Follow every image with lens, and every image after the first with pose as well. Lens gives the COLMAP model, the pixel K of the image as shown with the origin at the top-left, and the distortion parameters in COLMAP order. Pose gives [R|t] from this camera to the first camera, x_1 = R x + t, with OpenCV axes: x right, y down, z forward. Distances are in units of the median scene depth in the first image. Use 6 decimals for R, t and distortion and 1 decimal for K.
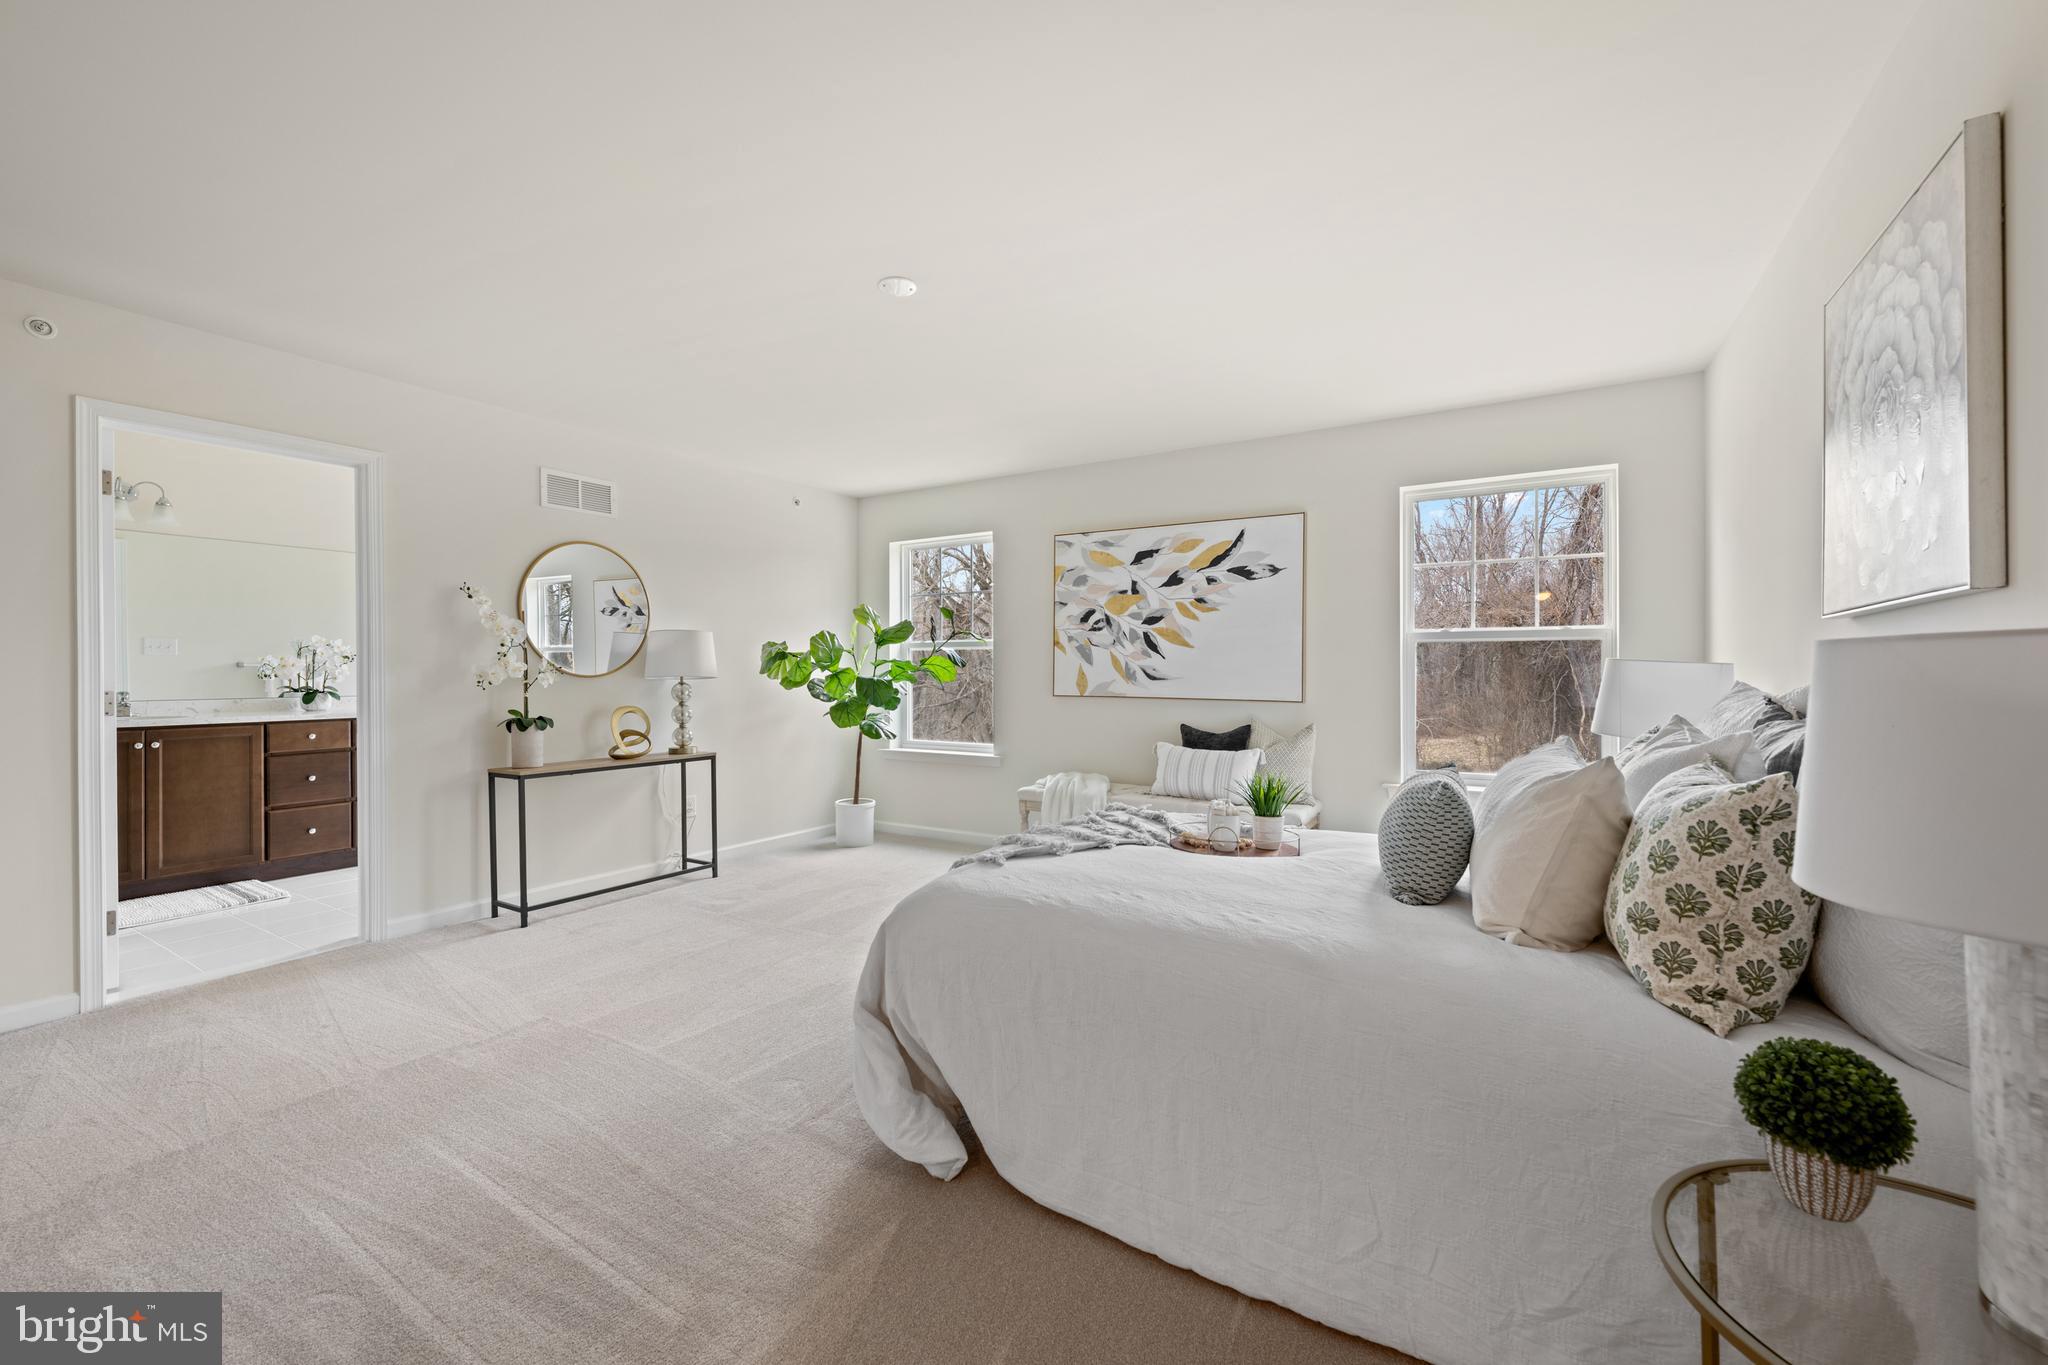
lens RADIAL K [[818.0, 0, 1023.6], [0, 818.0, 681.2], [0, 0, 1]] dist [-0.000298, 0.000025]
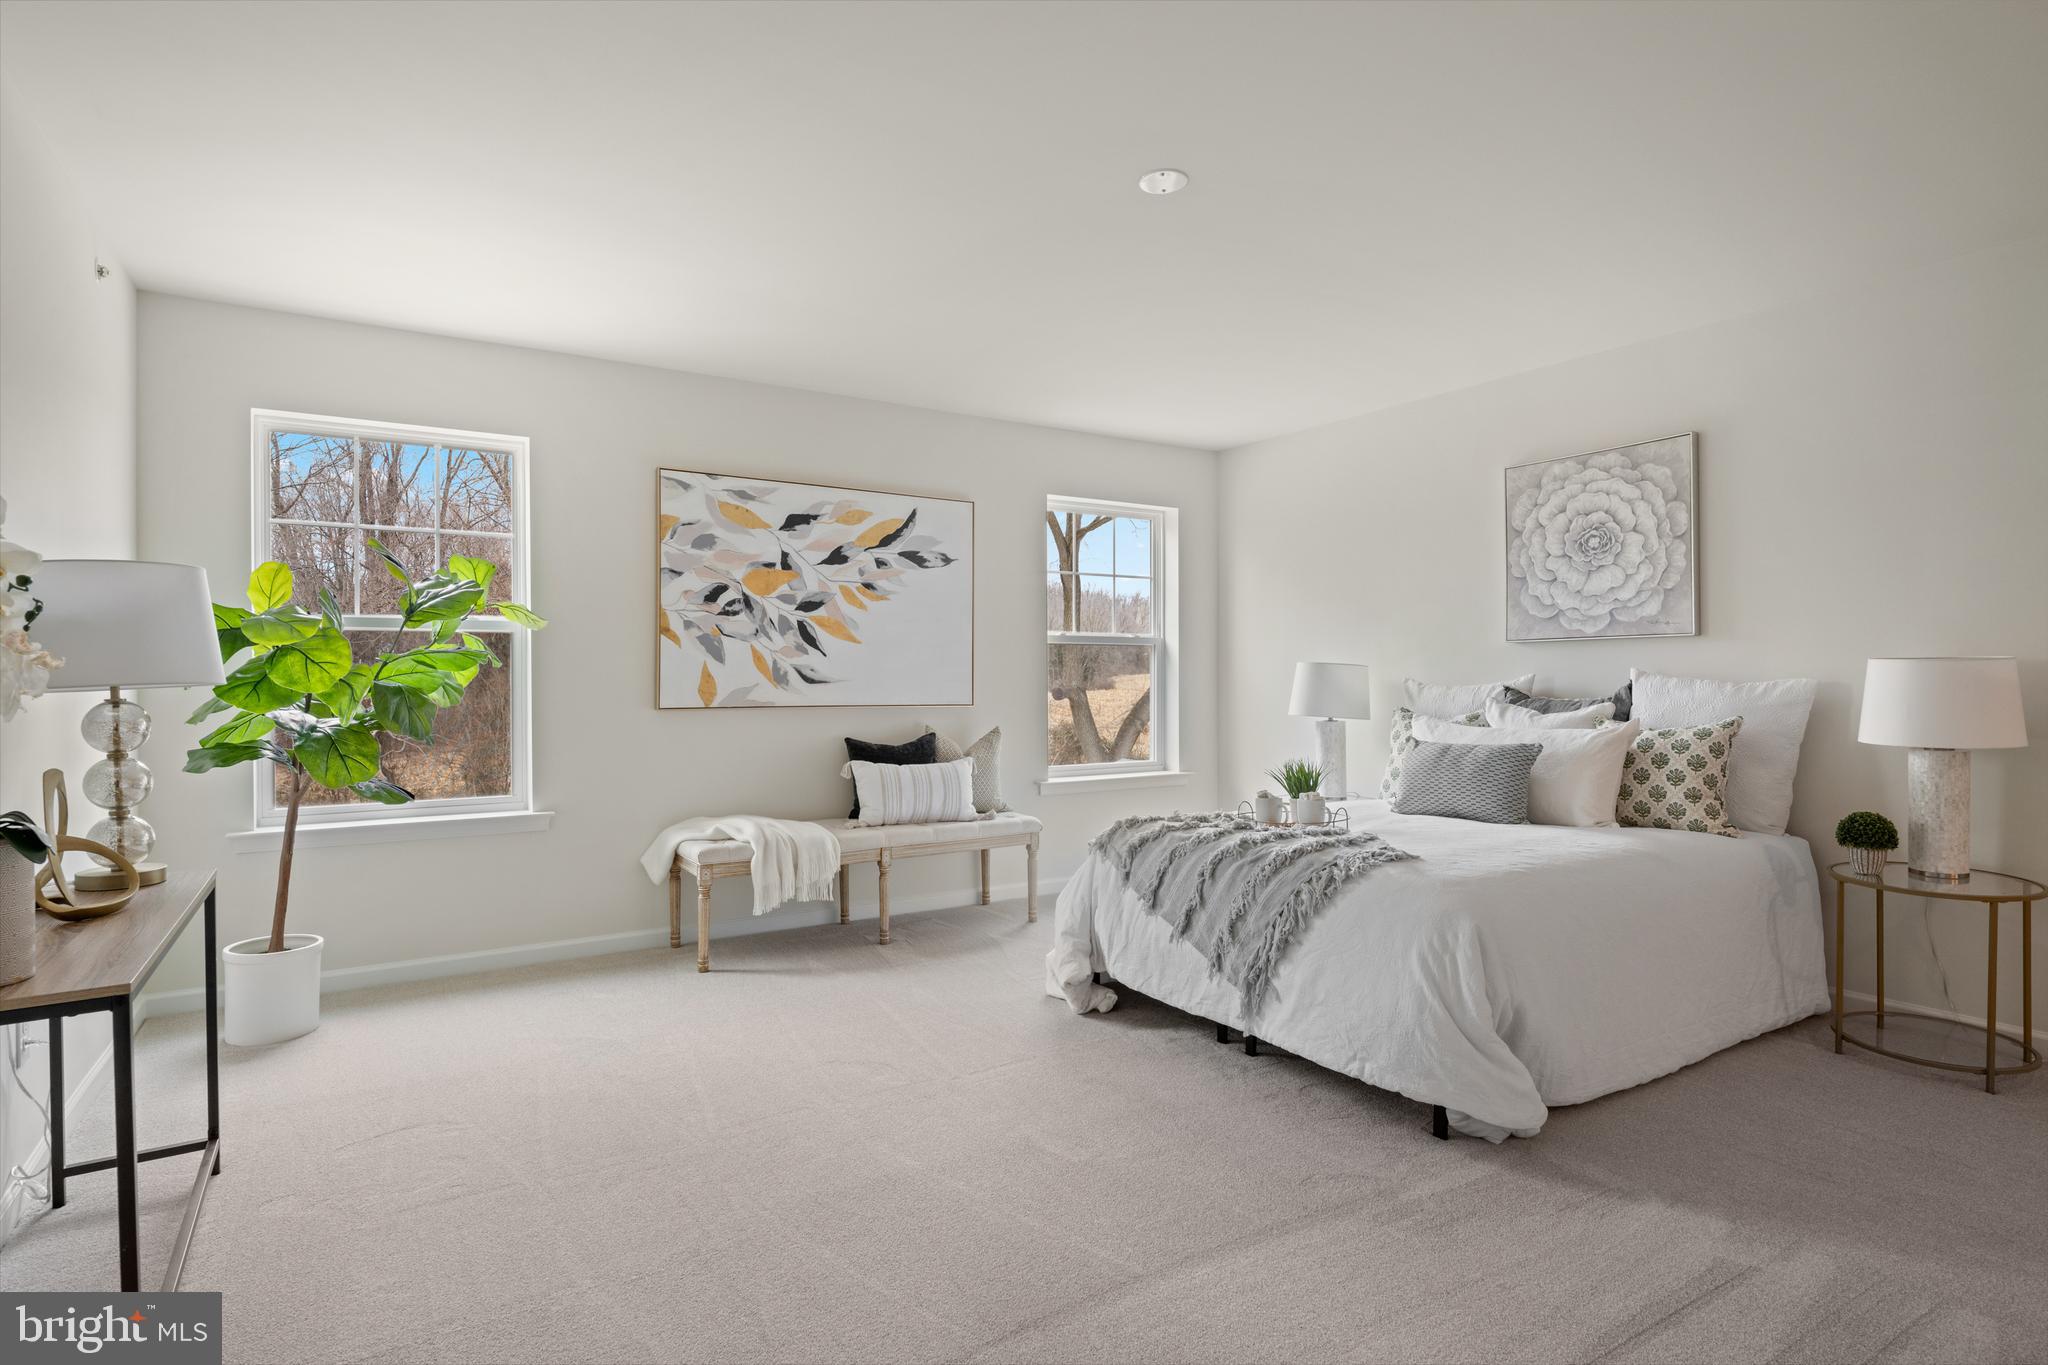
lens RADIAL K [[1048.5, 0, 1016.7], [0, 1048.5, 688.7], [0, 0, 1]] dist [0.004246, 0.000194]
pose [[0.438318, -0.013509, 0.898718, -0.641173], [0.012000, 0.999886, 0.009177, -0.003202], [-0.898740, 0.006762, 0.438430, 0.387262]]
